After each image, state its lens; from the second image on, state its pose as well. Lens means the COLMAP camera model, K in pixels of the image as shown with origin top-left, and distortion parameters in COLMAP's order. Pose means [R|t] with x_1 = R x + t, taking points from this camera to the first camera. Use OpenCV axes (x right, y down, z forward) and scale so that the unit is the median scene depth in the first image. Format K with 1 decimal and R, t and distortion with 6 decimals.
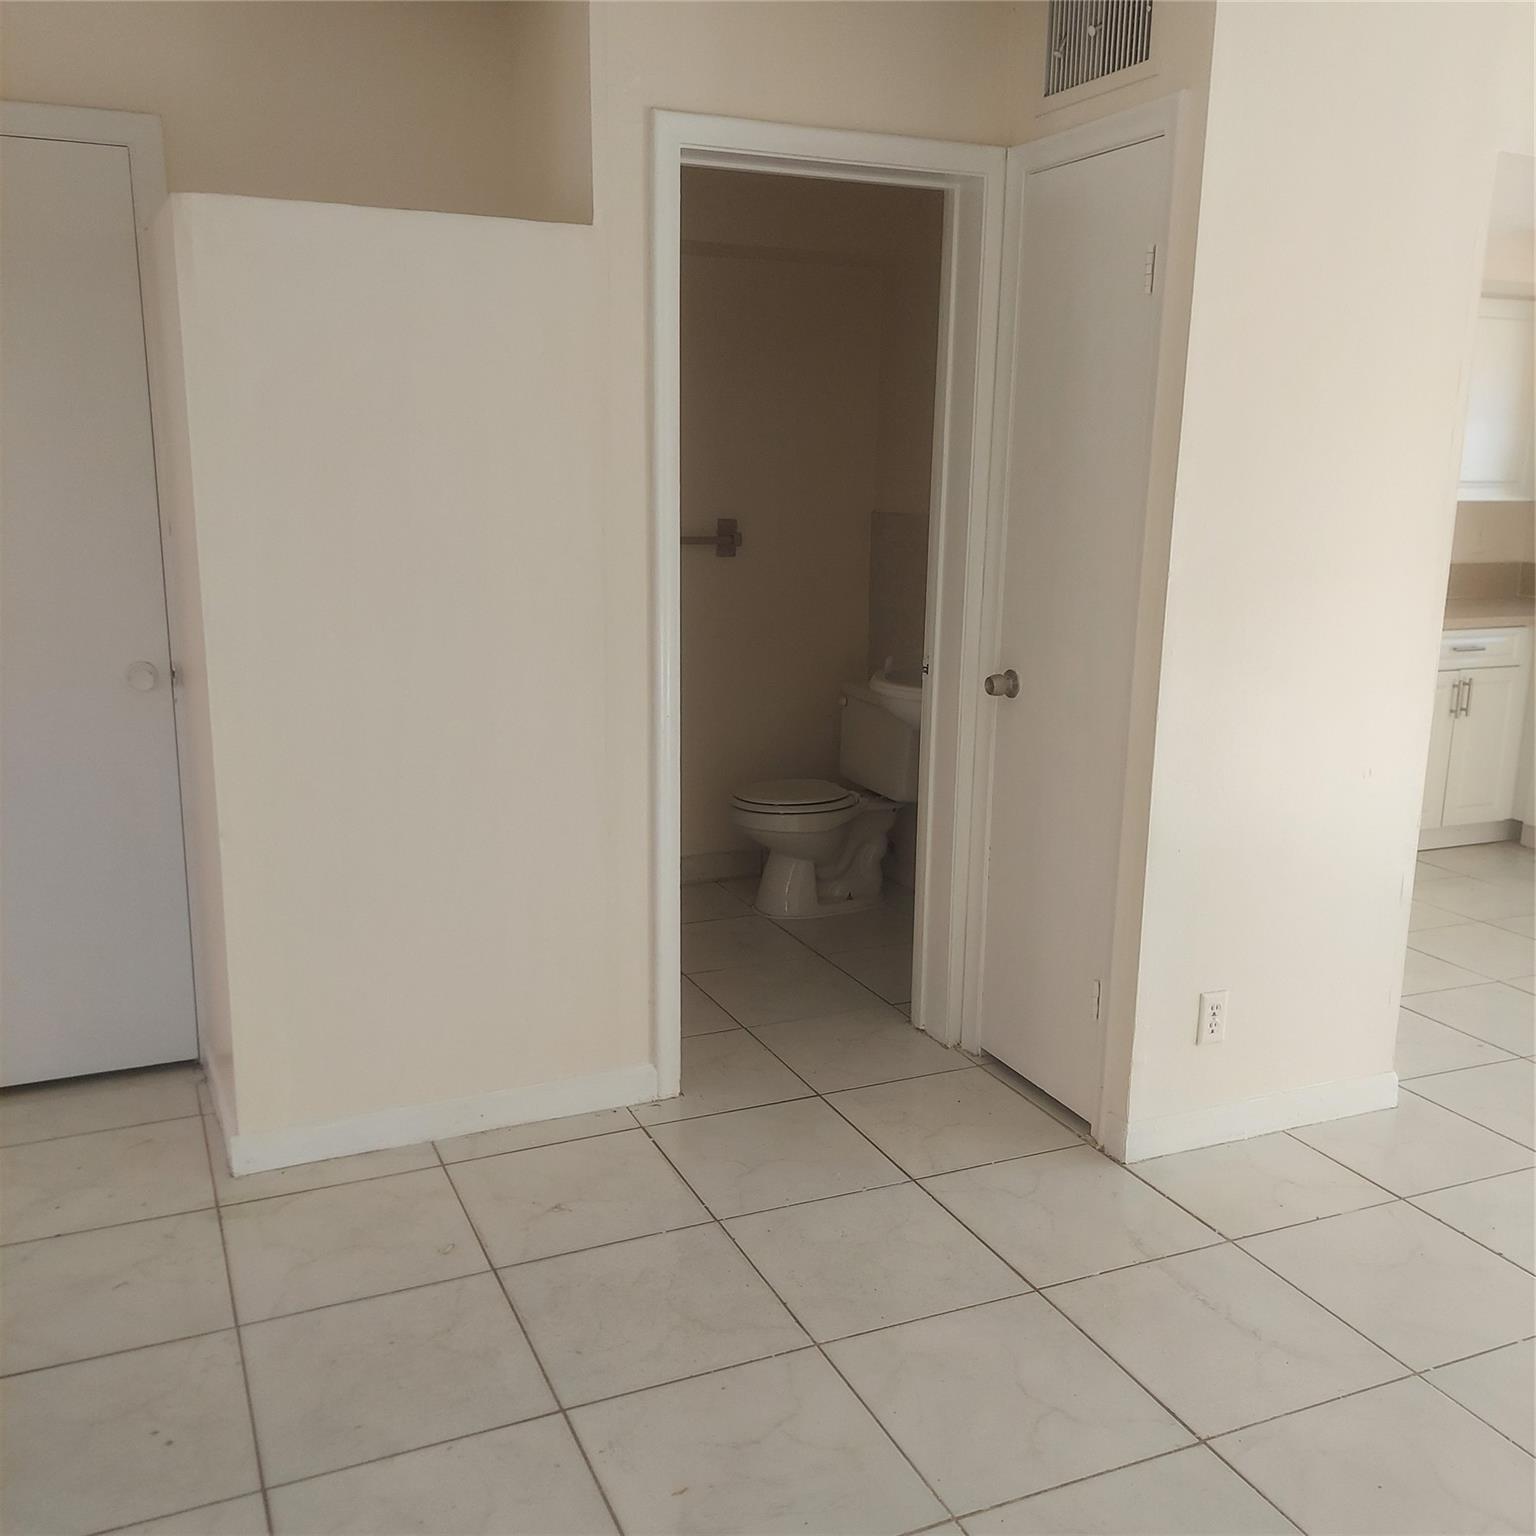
lens RADIAL K [[1440.3, 0, 768.0], [0, 1440.3, 768.0], [0, 0, 1]] dist [0.057192, -0.009230]
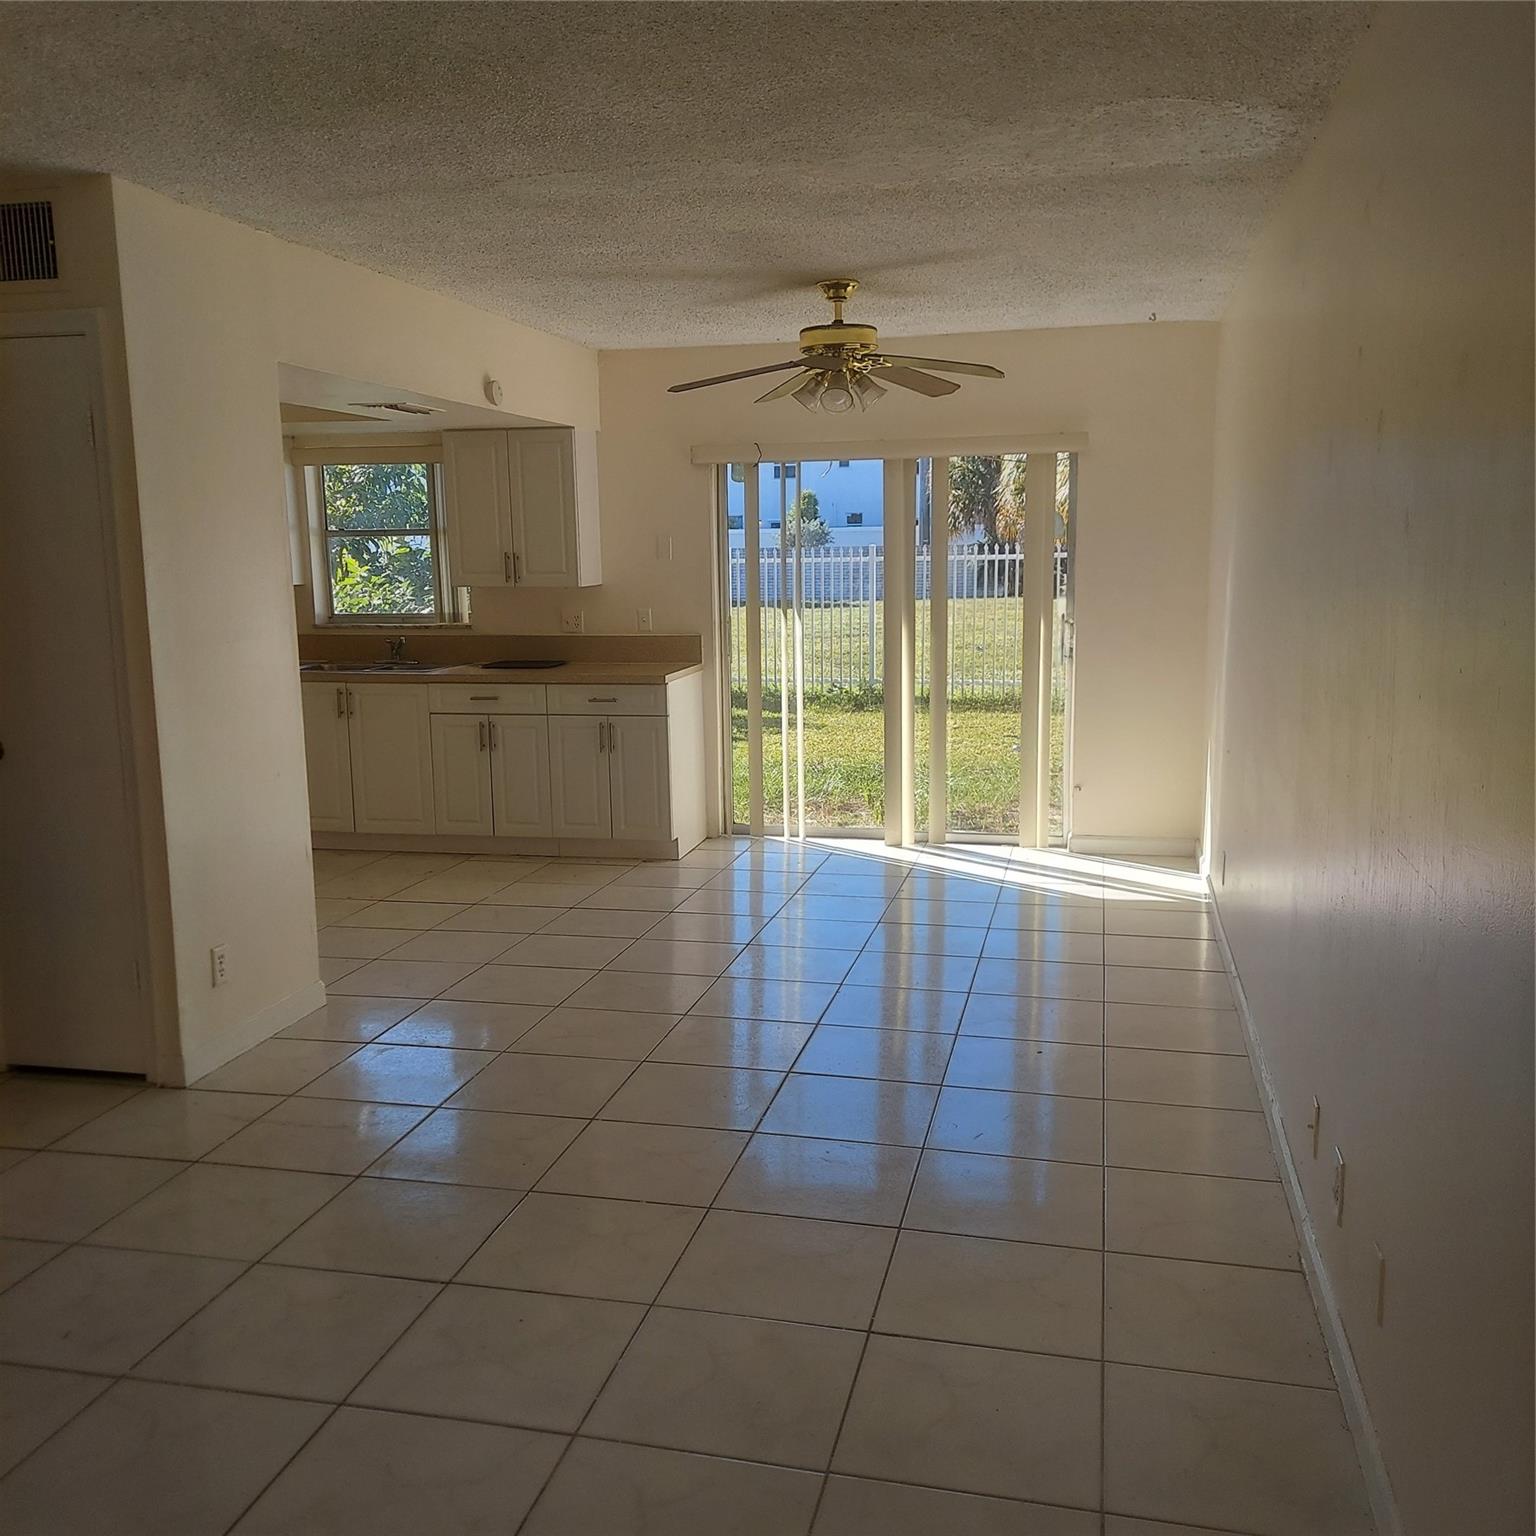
lens RADIAL K [[1440.3, 0, 768.0], [0, 1440.3, 768.0], [0, 0, 1]] dist [0.057192, -0.009230]
pose [[0.613857, -0.149943, 0.775046, -0.410348], [0.196622, 0.979895, 0.033844, 0.045547], [-0.764538, 0.131616, 0.630998, -0.281588]]
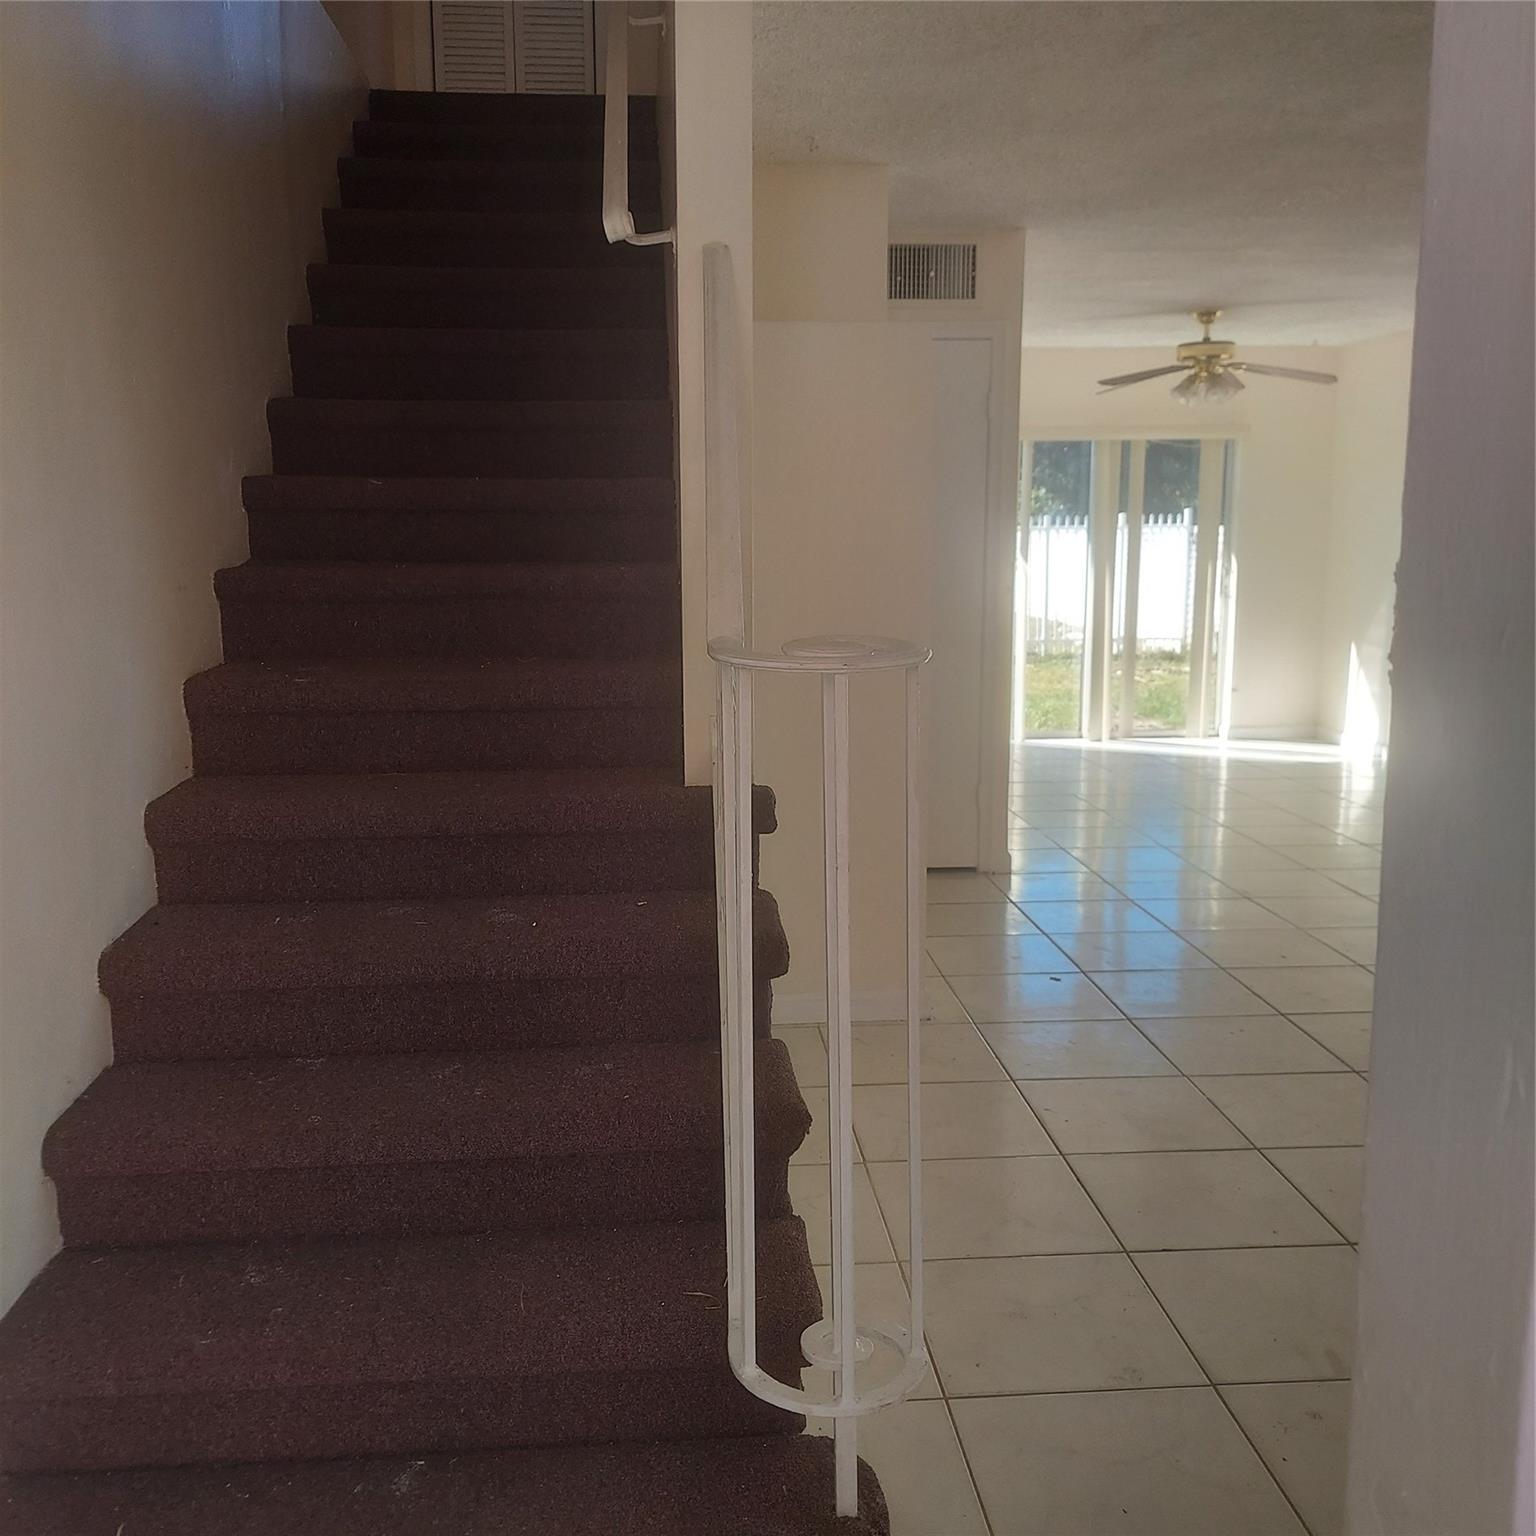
lens RADIAL K [[1440.3, 0, 768.0], [0, 1440.3, 768.0], [0, 0, 1]] dist [0.057192, -0.009230]
pose [[0.344069, -0.175104, 0.922472, -1.520280], [0.214898, 0.971065, 0.104174, -0.117733], [-0.914022, 0.162395, 0.371743, 0.551467]]
